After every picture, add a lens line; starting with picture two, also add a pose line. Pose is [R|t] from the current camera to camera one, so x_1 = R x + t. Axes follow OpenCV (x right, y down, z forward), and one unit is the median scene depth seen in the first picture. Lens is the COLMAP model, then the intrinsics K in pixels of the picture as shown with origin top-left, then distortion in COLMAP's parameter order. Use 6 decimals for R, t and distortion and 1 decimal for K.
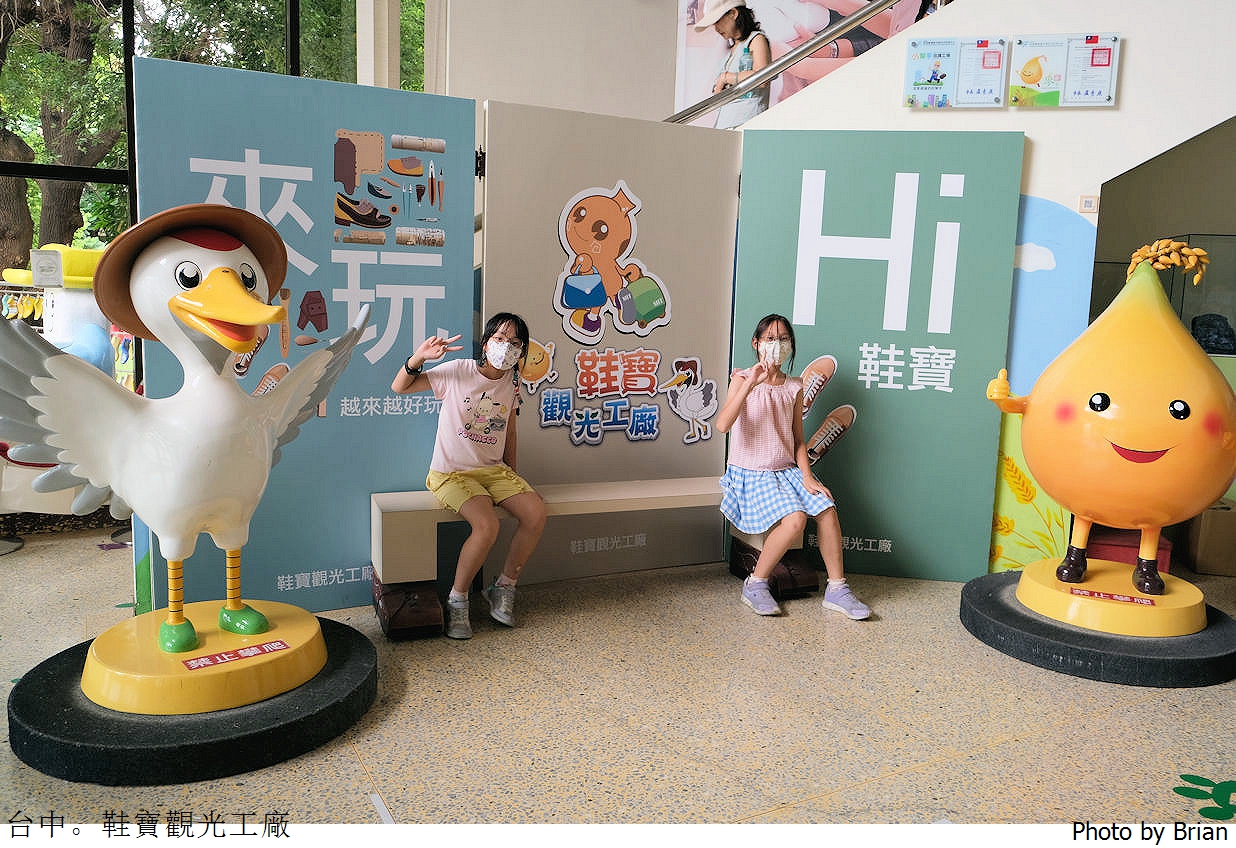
lens RADIAL K [[968.5, 0, 636.7], [0, 968.5, 420.7], [0, 0, 1]] dist [-0.042415, 0.052296]
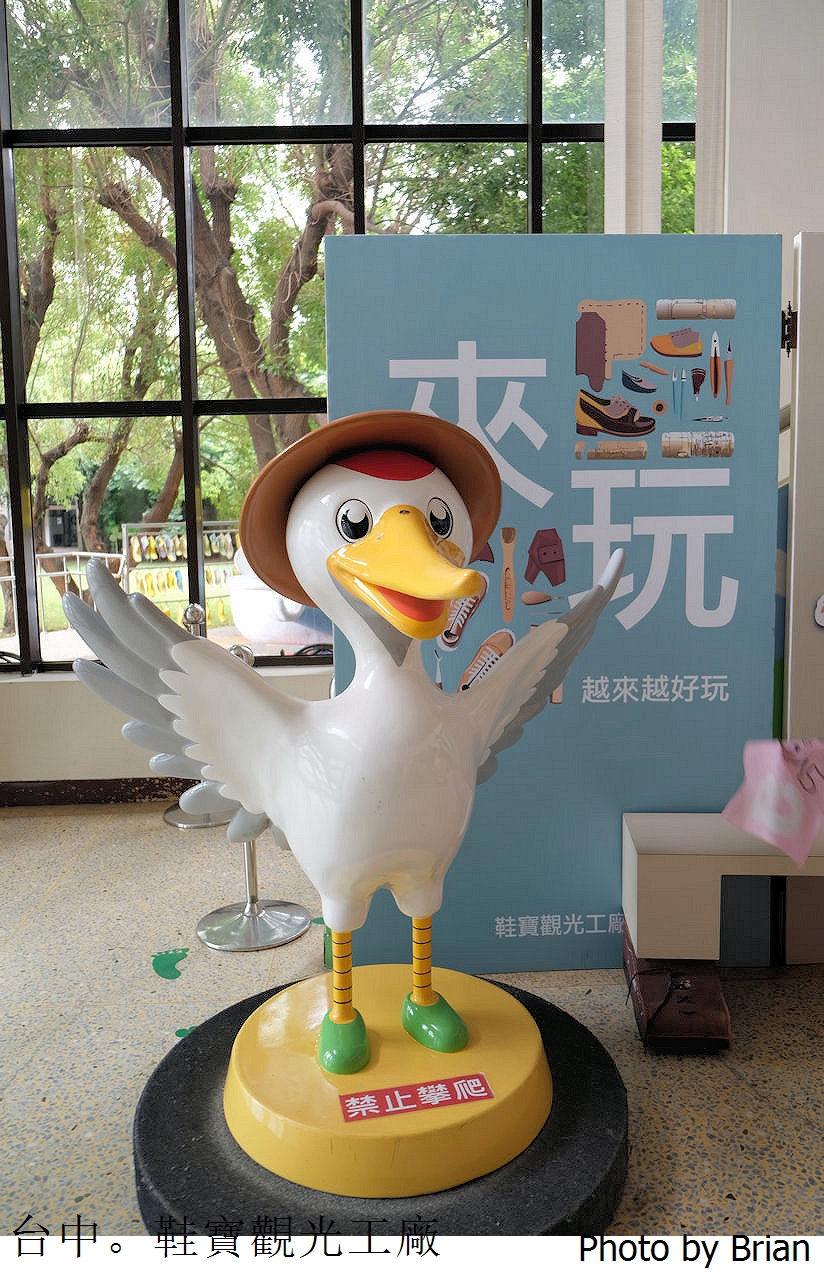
lens RADIAL K [[993.1, 0, 415.9], [0, 993.1, 609.1], [0, 0, 1]] dist [-0.021457, 0.005298]
pose [[0.889434, 0.000642, -0.457064, -0.078558], [-0.017287, 0.999331, -0.032236, -0.046579], [0.456737, 0.036572, 0.888849, 0.281052]]
